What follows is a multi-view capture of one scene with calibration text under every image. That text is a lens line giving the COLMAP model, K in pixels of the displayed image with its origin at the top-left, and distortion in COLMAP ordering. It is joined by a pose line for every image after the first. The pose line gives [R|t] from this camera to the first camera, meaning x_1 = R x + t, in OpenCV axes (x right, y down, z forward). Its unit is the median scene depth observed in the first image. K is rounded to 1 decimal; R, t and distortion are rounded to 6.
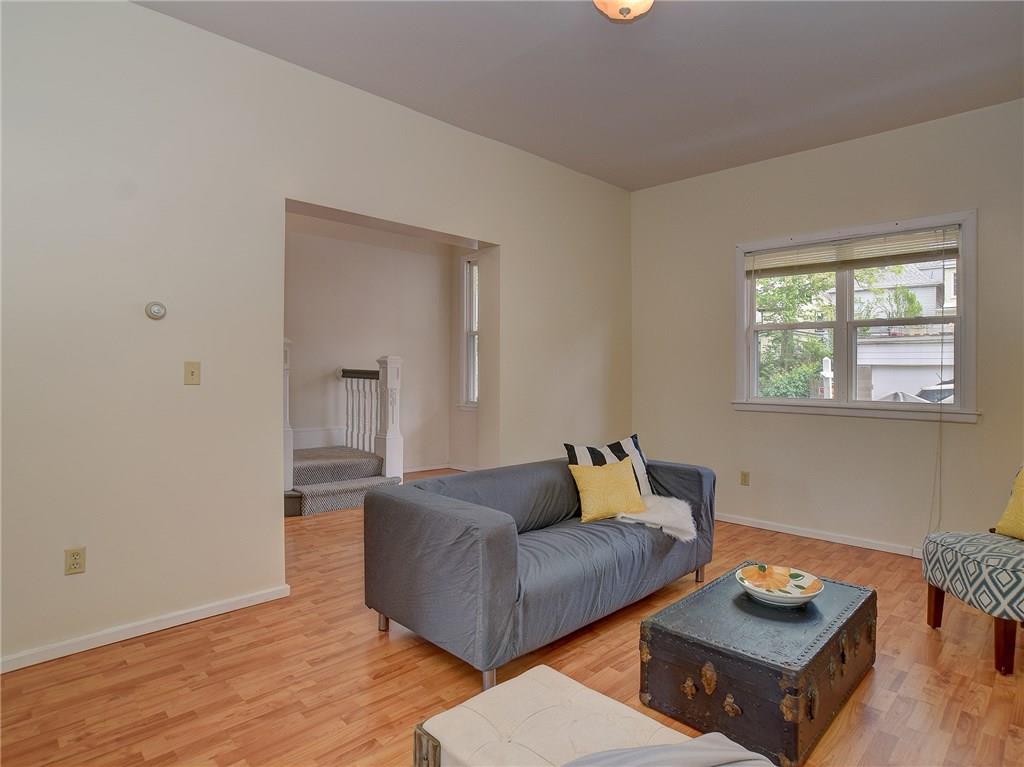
lens RADIAL K [[570.2, 0, 510.8], [0, 570.2, 402.7], [0, 0, 1]] dist [-0.084108, 0.044297]
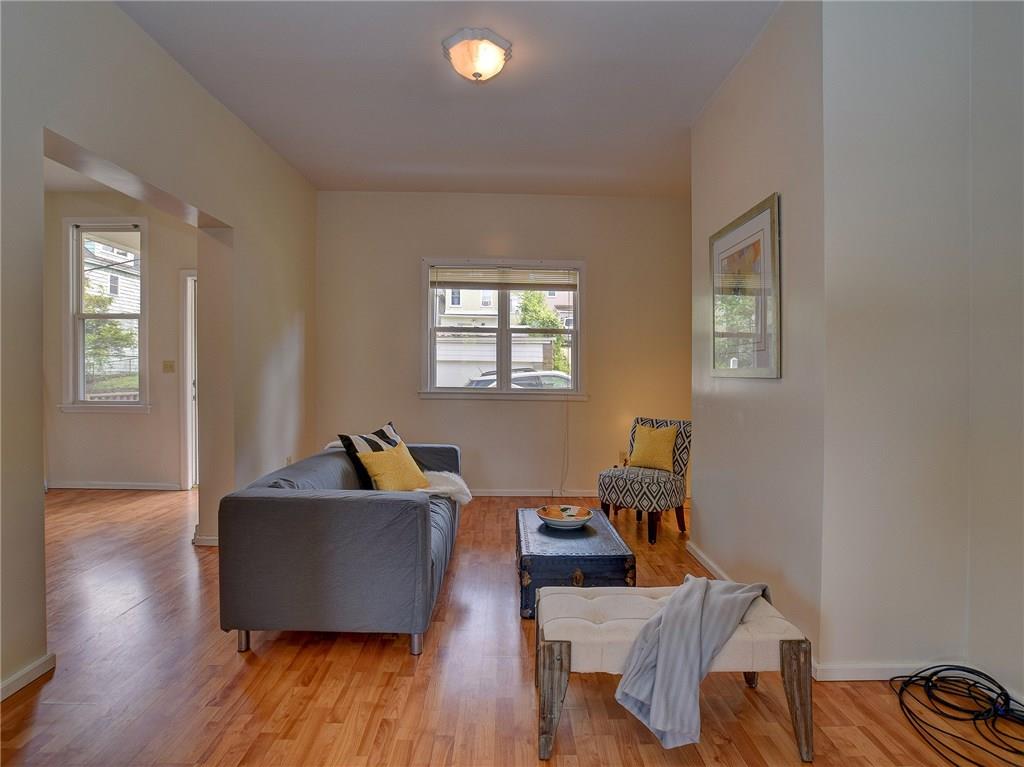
lens RADIAL K [[570.2, 0, 510.8], [0, 570.2, 402.7], [0, 0, 1]] dist [-0.084108, 0.044297]
pose [[0.695290, -0.038389, 0.717703, -0.579744], [0.028724, 0.999259, 0.025622, -0.006307], [-0.718155, 0.002801, 0.695877, 0.069460]]
